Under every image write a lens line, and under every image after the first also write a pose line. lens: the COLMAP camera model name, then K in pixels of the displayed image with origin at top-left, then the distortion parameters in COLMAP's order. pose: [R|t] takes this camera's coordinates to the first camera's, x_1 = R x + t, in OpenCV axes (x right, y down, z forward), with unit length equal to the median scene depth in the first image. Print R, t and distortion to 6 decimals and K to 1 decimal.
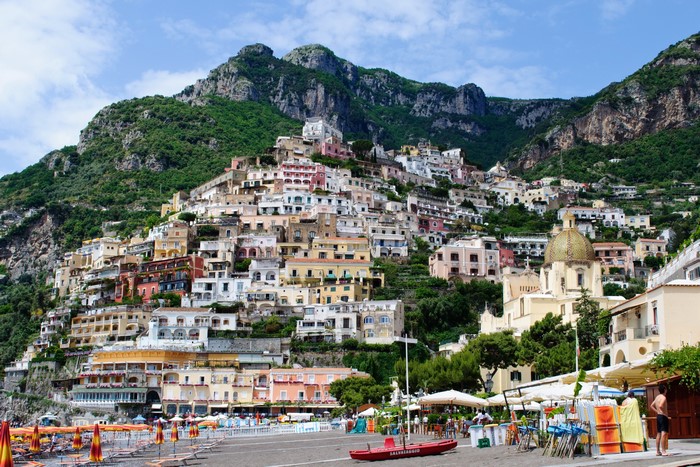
lens RADIAL K [[927.0, 0, 377.9], [0, 927.0, 233.6], [0, 0, 1]] dist [-0.034560, -0.031980]
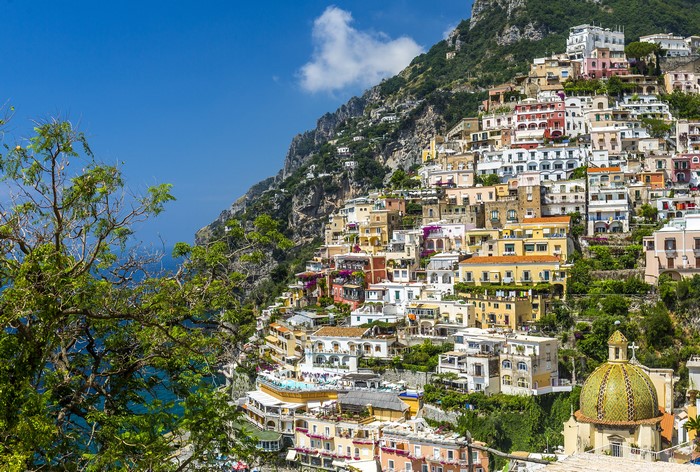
lens RADIAL K [[858.3, 0, 368.5], [0, 858.3, 271.7], [0, 0, 1]] dist [-0.006676, -0.026442]
pose [[0.857071, -0.014469, -0.514996, 0.222988], [0.141492, 0.967780, 0.208285, -0.130618], [0.495389, -0.251383, 0.831503, 0.257631]]
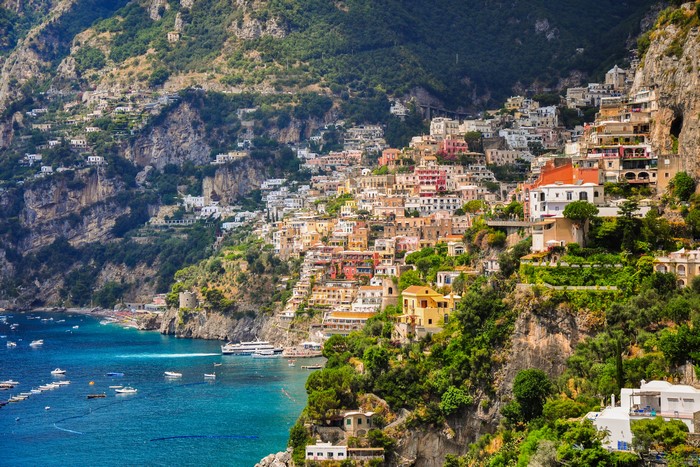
lens RADIAL K [[1617.2, 0, 350.0], [0, 1617.2, 233.5], [0, 0, 1]] dist [0.606733, 0.089897]
pose [[0.990336, -0.016634, -0.137689, 0.185025], [0.045002, 0.977605, 0.205579, -0.629930], [0.131186, -0.209788, 0.968906, -1.973469]]
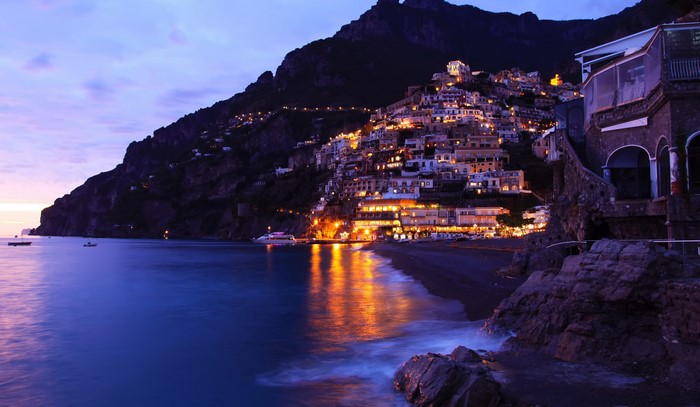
lens RADIAL K [[604.9, 0, 365.3], [0, 604.9, 200.8], [0, 0, 1]] dist [-0.086152, -0.001709]
pose [[0.986867, -0.017490, -0.160588, -0.076821], [0.040589, 0.989075, 0.141714, -0.042751], [0.156355, -0.146371, 0.976795, -0.203087]]
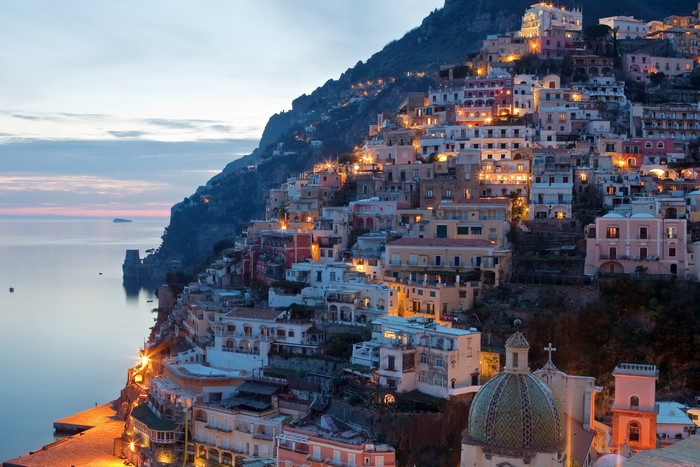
lens RADIAL K [[833.7, 0, 350.0], [0, 833.7, 233.5], [0, 0, 1]] dist [-0.023204, -0.016649]
pose [[0.859860, 0.008071, -0.510465, 0.221759], [0.102152, 0.976935, 0.187517, -0.107733], [0.500205, -0.213384, 0.839203, 0.346075]]
